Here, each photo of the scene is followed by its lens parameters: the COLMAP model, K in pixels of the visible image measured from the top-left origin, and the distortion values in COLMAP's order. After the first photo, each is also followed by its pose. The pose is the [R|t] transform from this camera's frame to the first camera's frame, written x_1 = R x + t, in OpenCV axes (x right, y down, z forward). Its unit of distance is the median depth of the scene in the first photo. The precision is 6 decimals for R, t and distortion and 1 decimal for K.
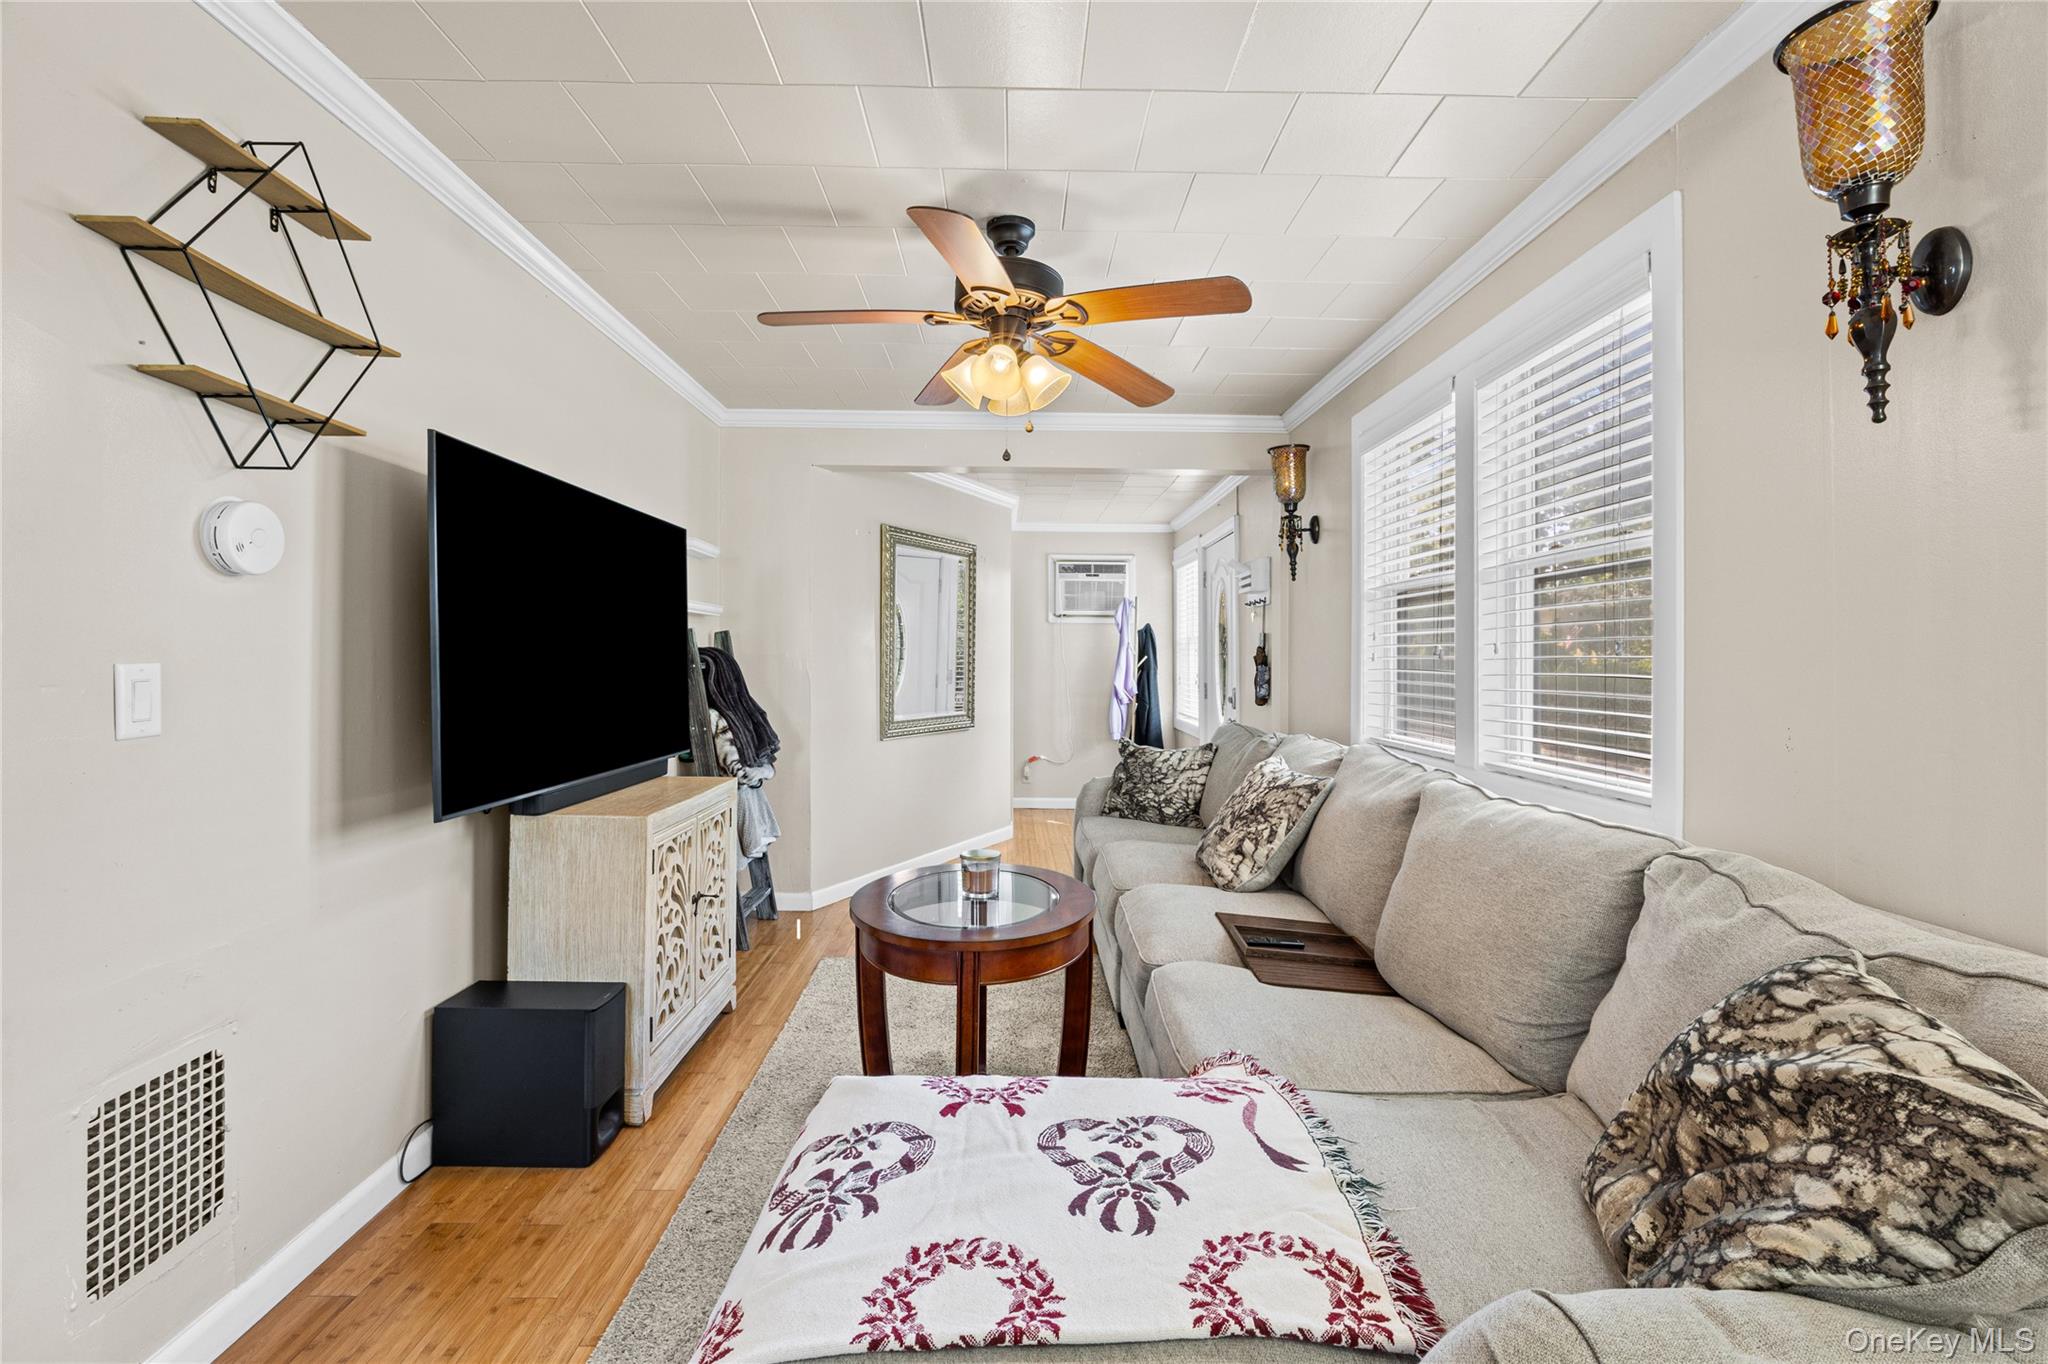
lens RADIAL K [[898.4, 0, 1037.4], [0, 898.4, 664.4], [0, 0, 1]] dist [-0.014258, 0.000360]
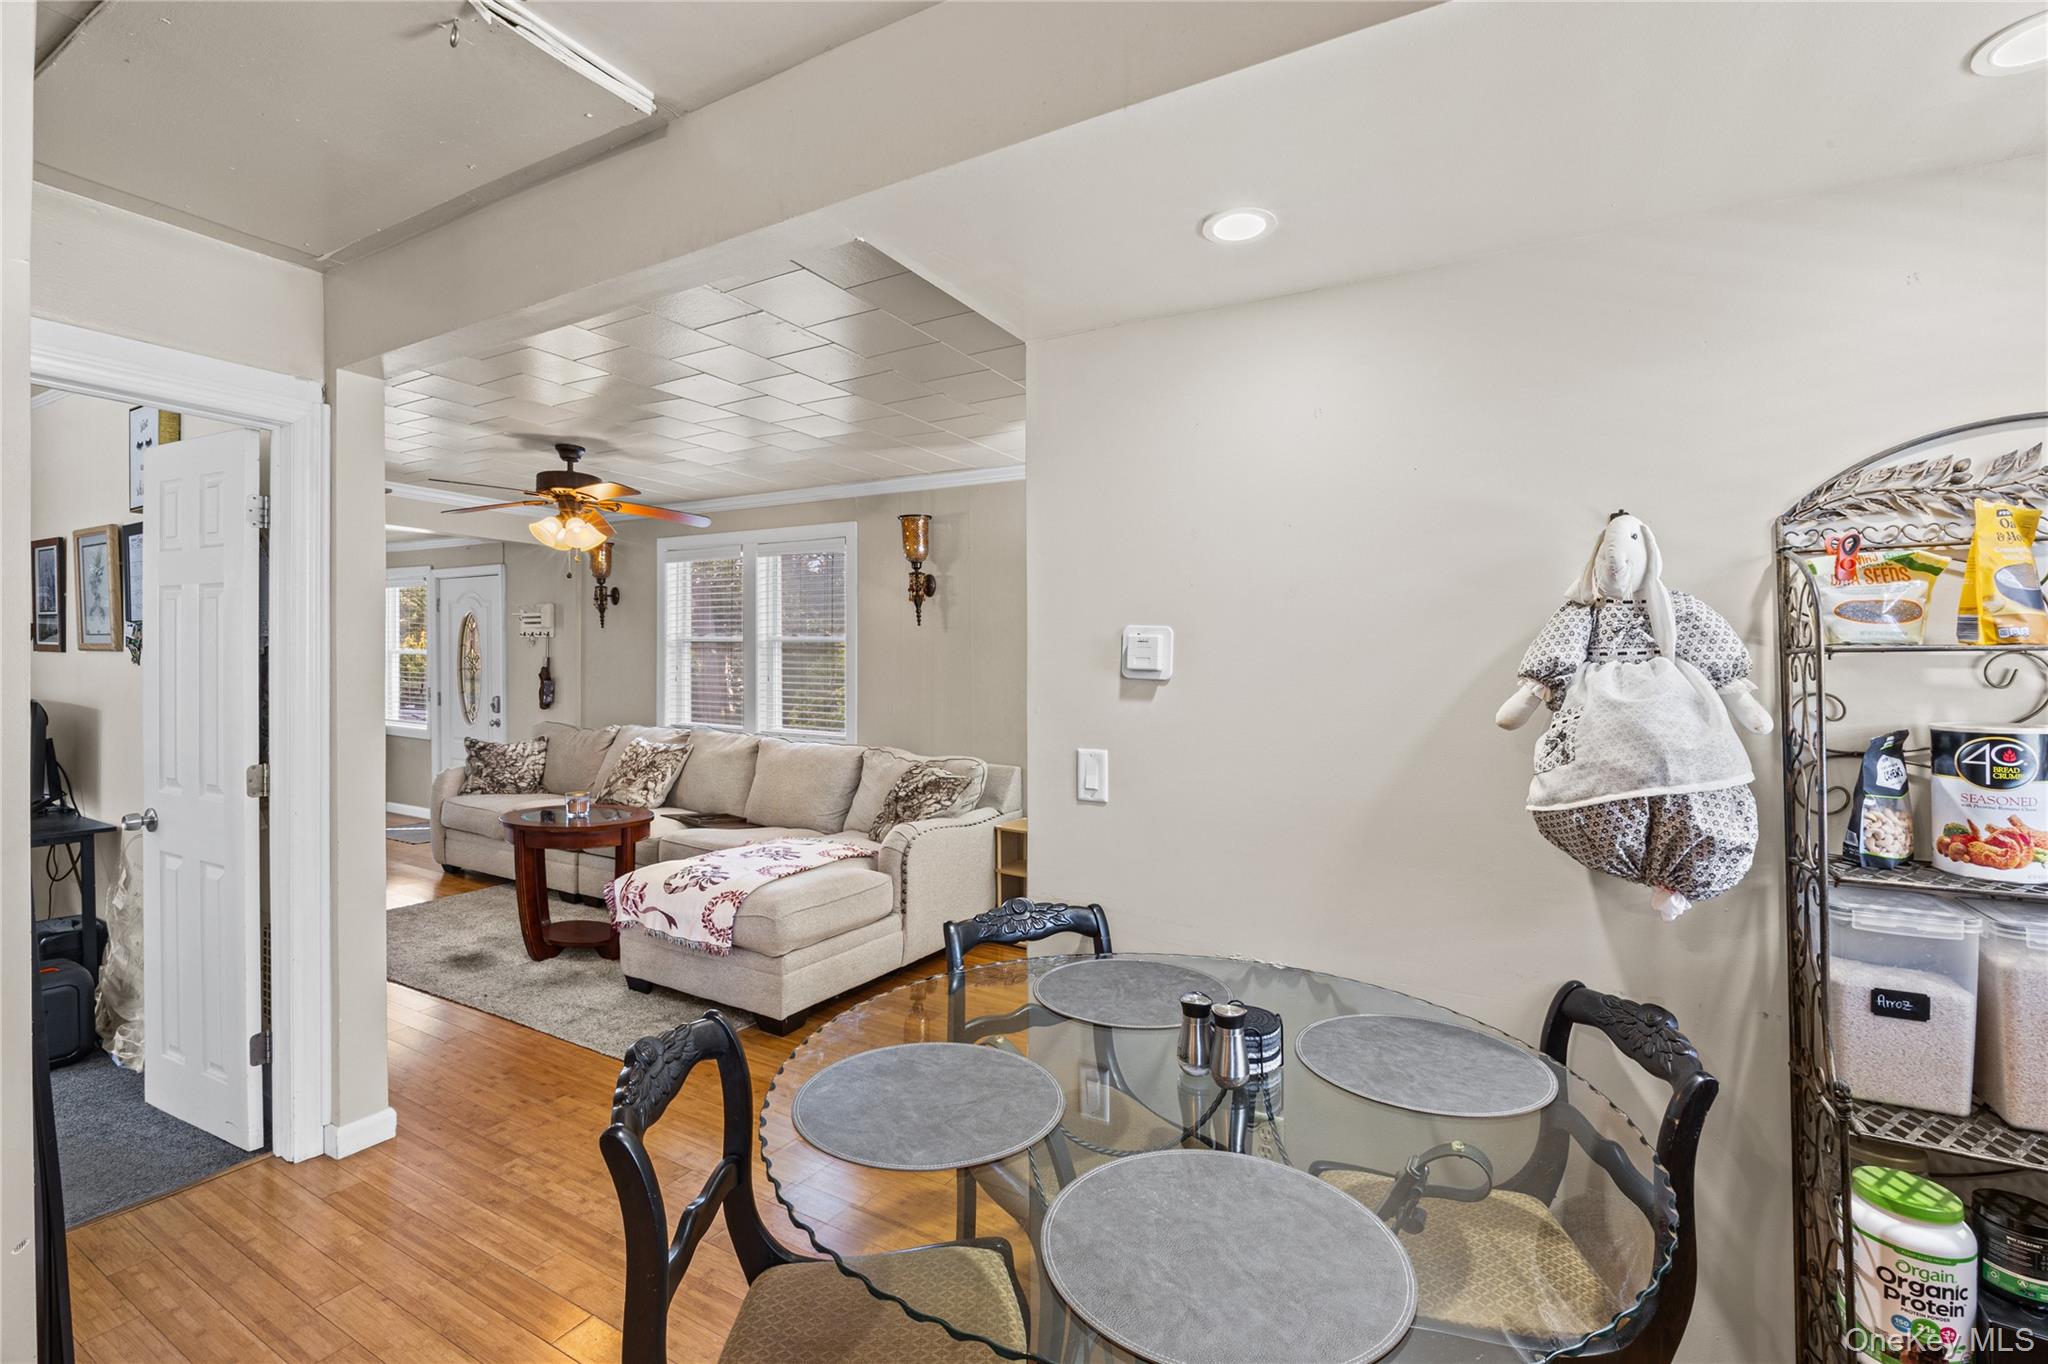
lens RADIAL K [[898.4, 0, 1024.5], [0, 898.4, 665.7], [0, 0, 1]] dist [-0.014258, 0.000360]
pose [[0.514542, -0.007164, 0.857435, -1.391748], [-0.004578, 0.999928, 0.011102, -0.099235], [-0.857453, -0.009638, 0.514472, -0.897011]]
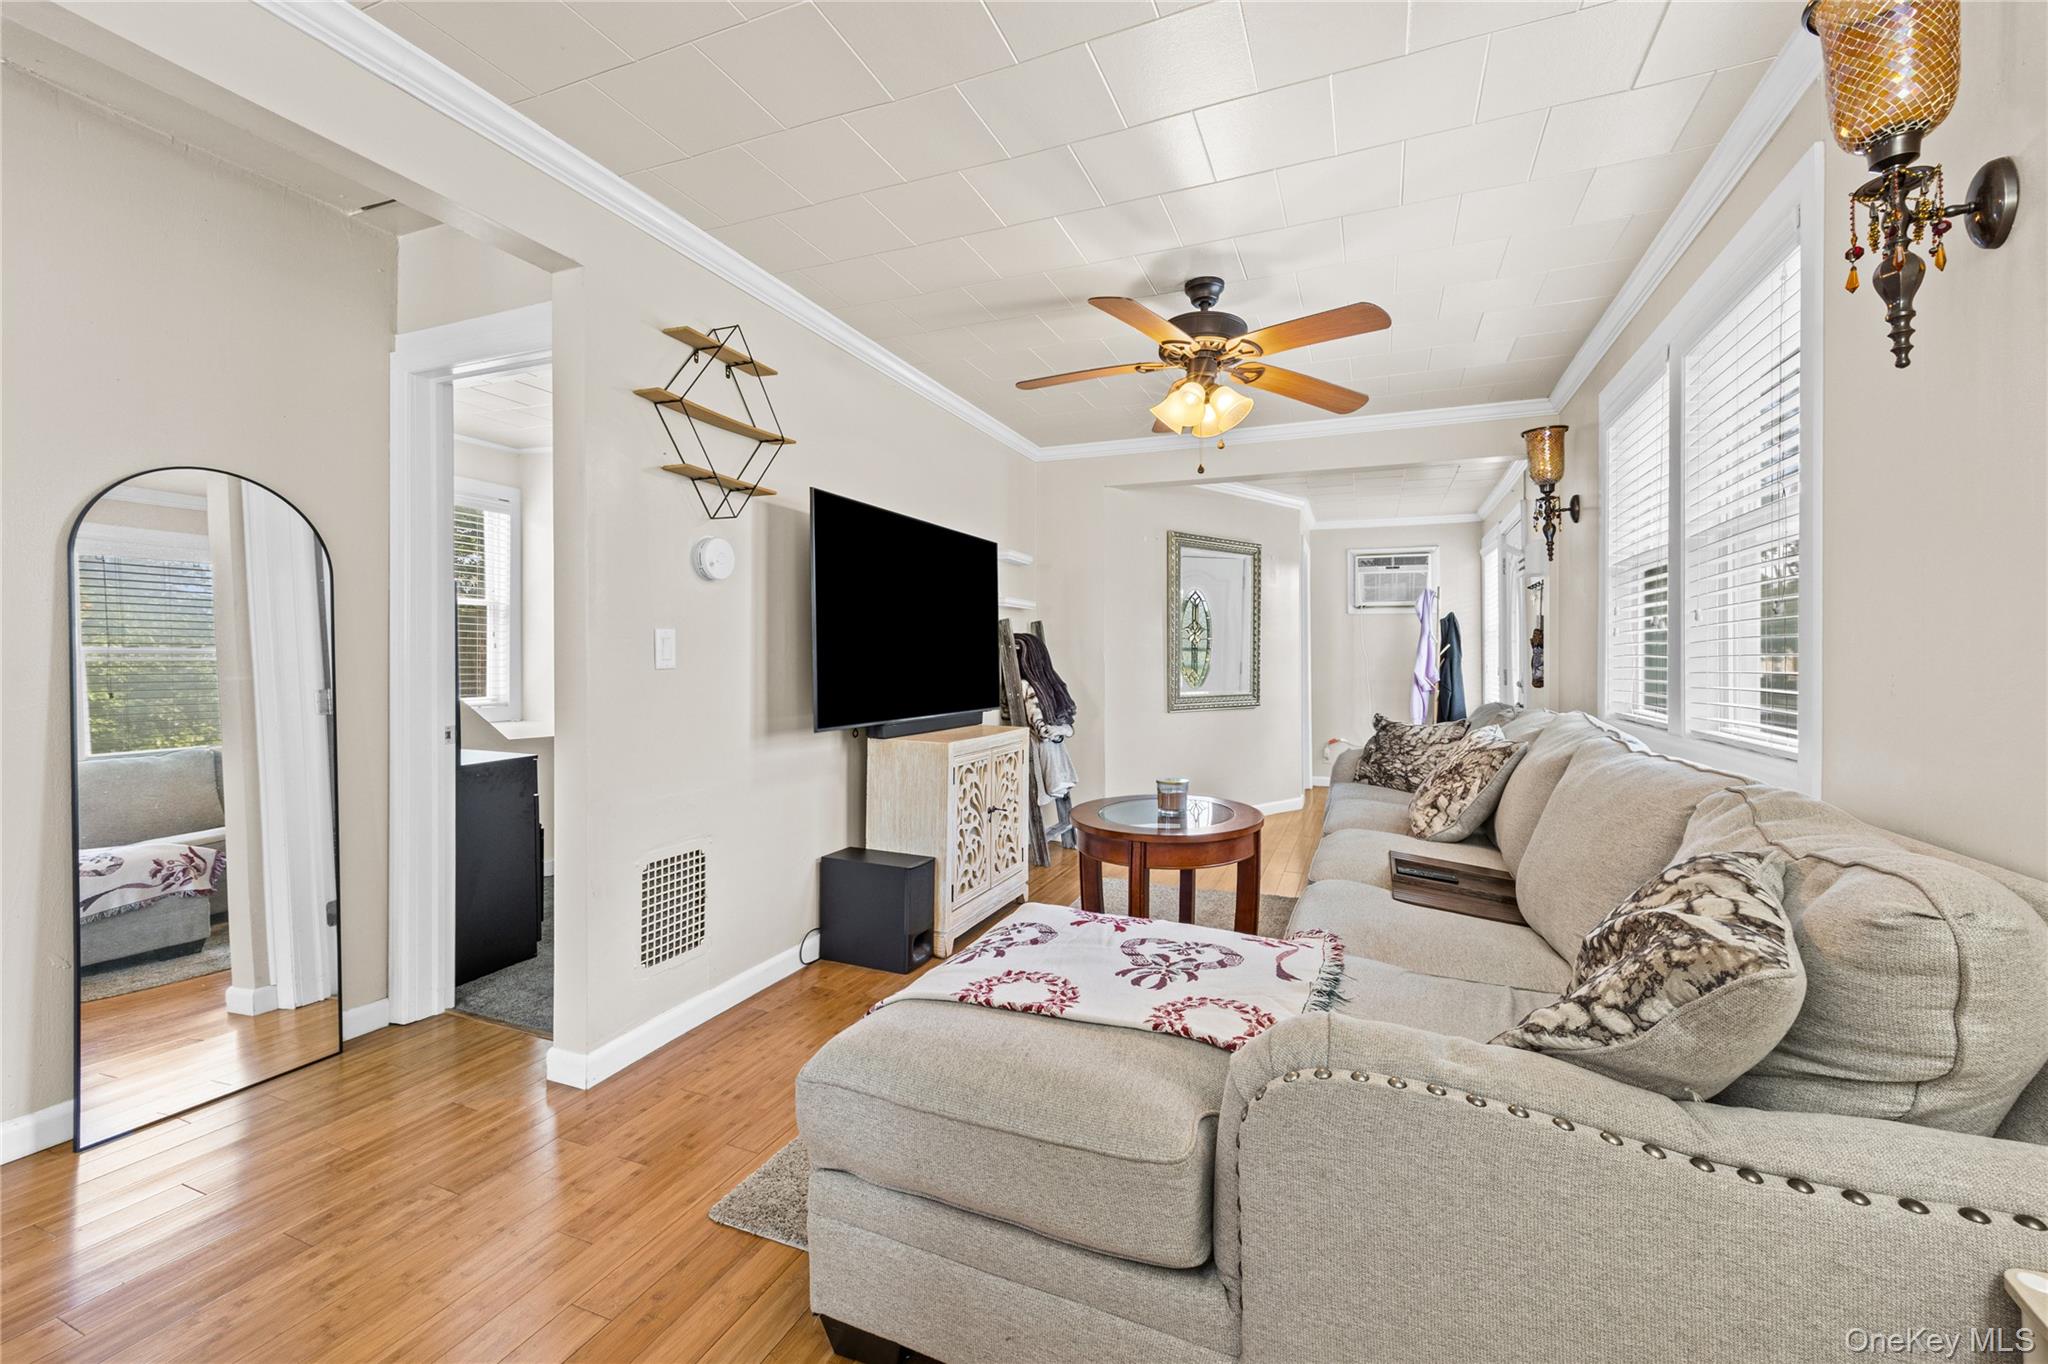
lens RADIAL K [[834.5, 0, 1047.7], [0, 834.5, 672.4], [0, 0, 1]] dist [0.009274, -0.001319]
pose [[0.918815, 0.005293, -0.394653, 0.282191], [-0.001332, 0.999946, 0.010311, 0.049474], [0.394686, -0.008948, 0.918772, -0.199619]]
